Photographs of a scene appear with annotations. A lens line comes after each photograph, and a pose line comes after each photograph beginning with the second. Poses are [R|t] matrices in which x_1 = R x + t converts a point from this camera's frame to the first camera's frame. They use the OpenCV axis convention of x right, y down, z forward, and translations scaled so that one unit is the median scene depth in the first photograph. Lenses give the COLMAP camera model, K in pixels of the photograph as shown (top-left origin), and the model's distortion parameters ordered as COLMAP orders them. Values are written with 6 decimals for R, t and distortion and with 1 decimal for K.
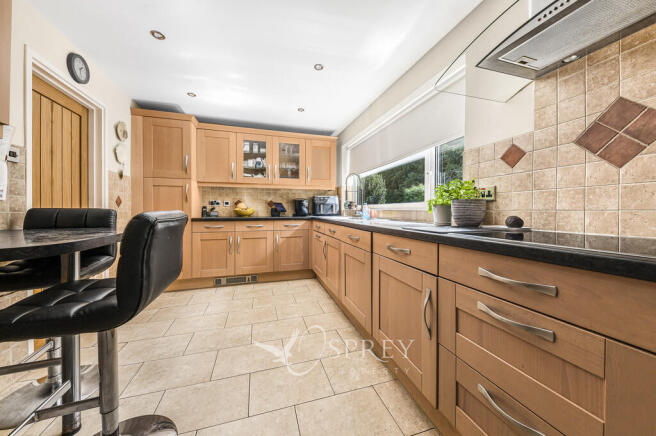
lens RADIAL K [[234.6, 0, 330.9], [0, 234.6, 212.0], [0, 0, 1]] dist [-0.001272, -0.000201]
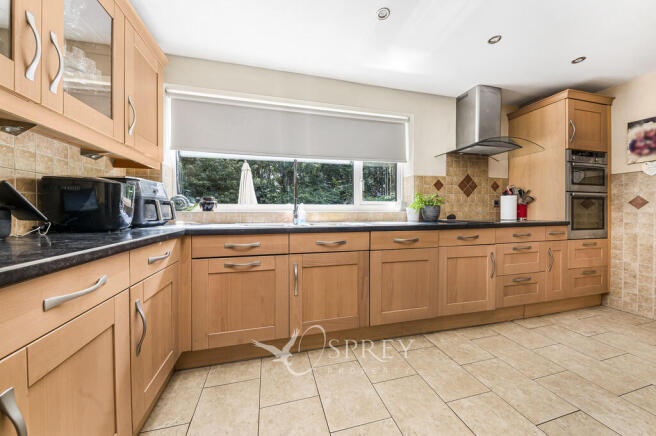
lens RADIAL K [[234.6, 0, 329.6], [0, 234.6, 211.9], [0, 0, 1]] dist [-0.001272, -0.000201]
pose [[0.027044, 0.005616, 0.999618, -1.240397], [0.014826, 0.999872, -0.006018, -0.004992], [-0.999524, 0.014983, 0.026957, 1.815030]]
